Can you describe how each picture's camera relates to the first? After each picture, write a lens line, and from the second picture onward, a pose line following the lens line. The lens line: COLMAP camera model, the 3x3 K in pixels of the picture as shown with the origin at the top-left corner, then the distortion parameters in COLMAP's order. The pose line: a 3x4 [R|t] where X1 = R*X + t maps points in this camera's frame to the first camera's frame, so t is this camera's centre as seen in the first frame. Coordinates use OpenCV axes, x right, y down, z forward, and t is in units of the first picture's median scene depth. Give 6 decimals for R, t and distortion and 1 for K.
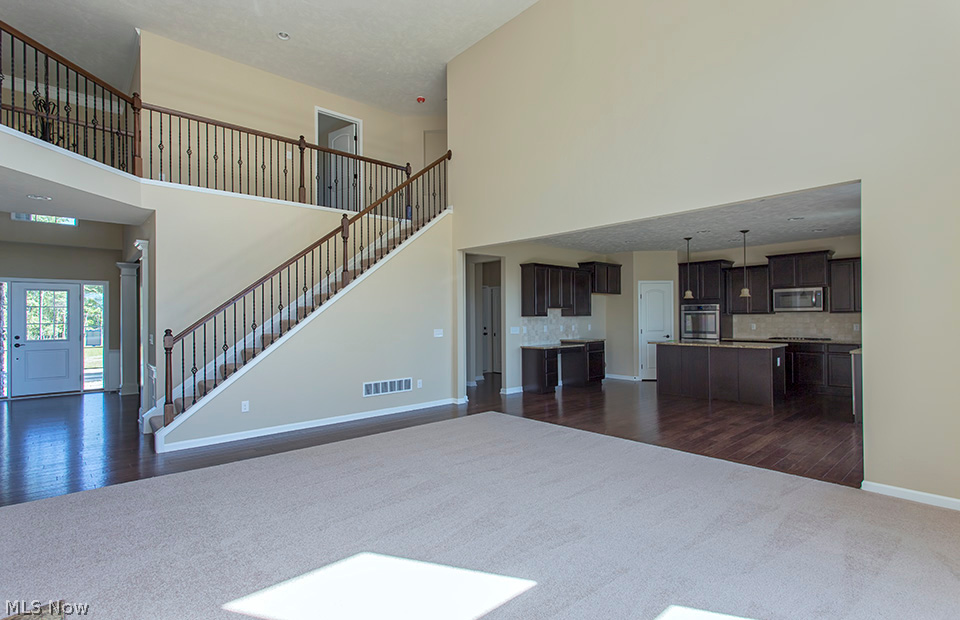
lens RADIAL K [[464.9, 0, 483.4], [0, 464.9, 313.0], [0, 0, 1]] dist [0.001065, 0.002013]
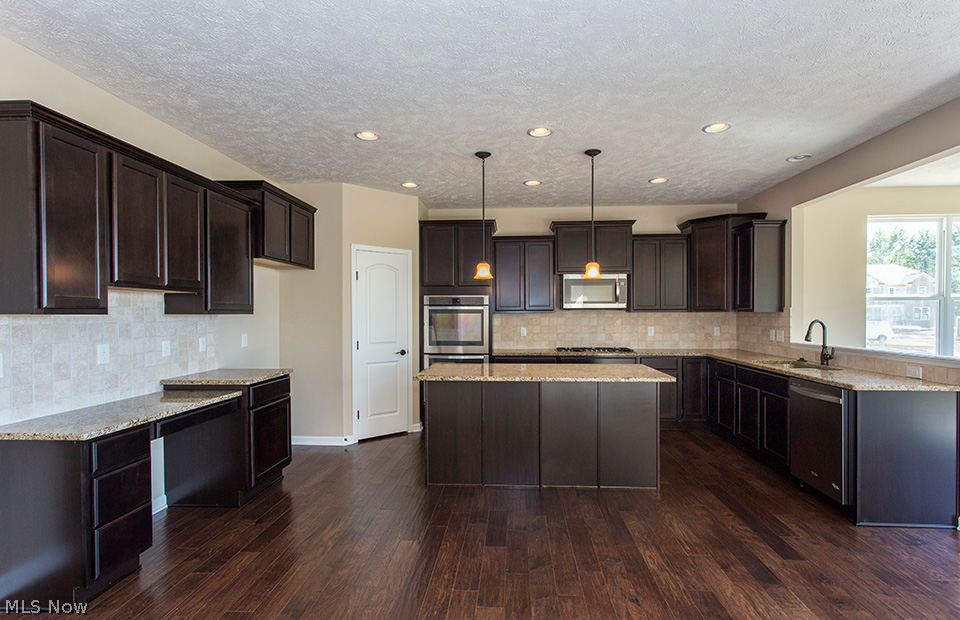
lens RADIAL K [[464.9, 0, 496.6], [0, 464.9, 319.0], [0, 0, 1]] dist [0.001065, 0.002013]
pose [[0.703692, -0.002169, 0.710501, 0.104041], [-0.008534, 0.999897, 0.011505, 0.004681], [-0.710453, -0.014159, 0.703602, 0.631663]]
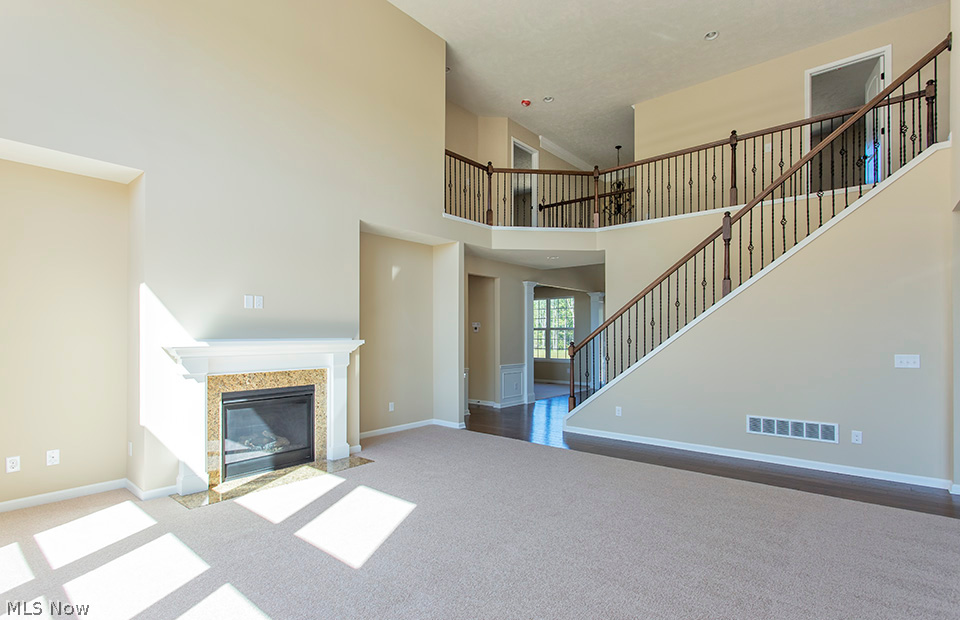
lens RADIAL K [[464.9, 0, 477.2], [0, 464.9, 332.4], [0, 0, 1]] dist [0.001065, 0.002013]
pose [[0.126970, 0.003666, -0.991900, 0.365250], [0.006852, 0.999966, 0.004572, -0.000119], [0.991883, -0.007377, 0.126940, 0.327885]]
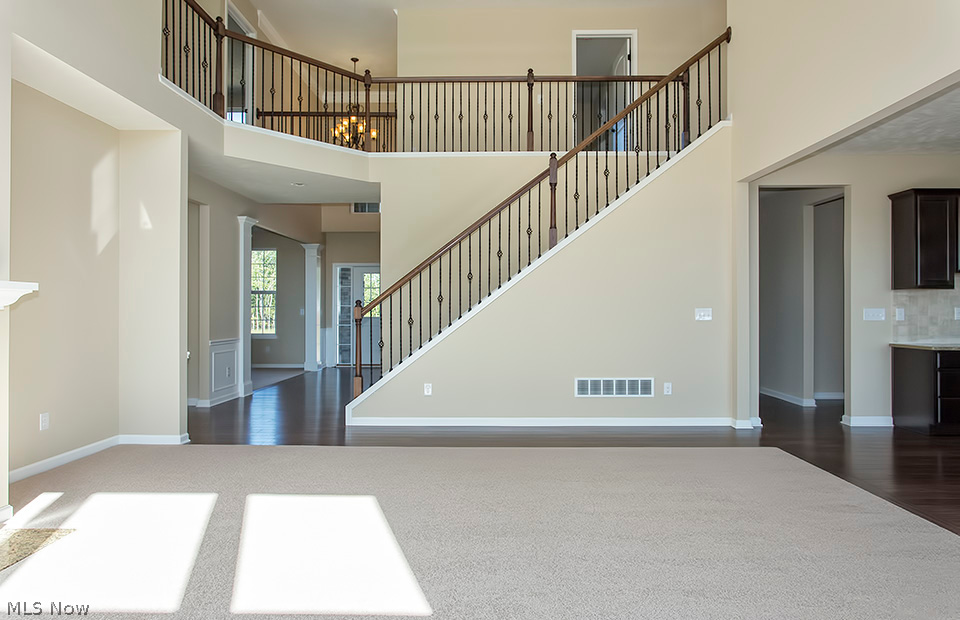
lens RADIAL K [[559.0, 0, 483.1], [0, 559.0, 306.5], [0, 0, 1]] dist [-0.005254, 0.001347]
pose [[0.731428, 0.004425, -0.681904, 0.181635], [-0.000663, 0.999983, 0.005778, 0.023996], [0.681918, -0.003774, 0.731419, 0.188943]]
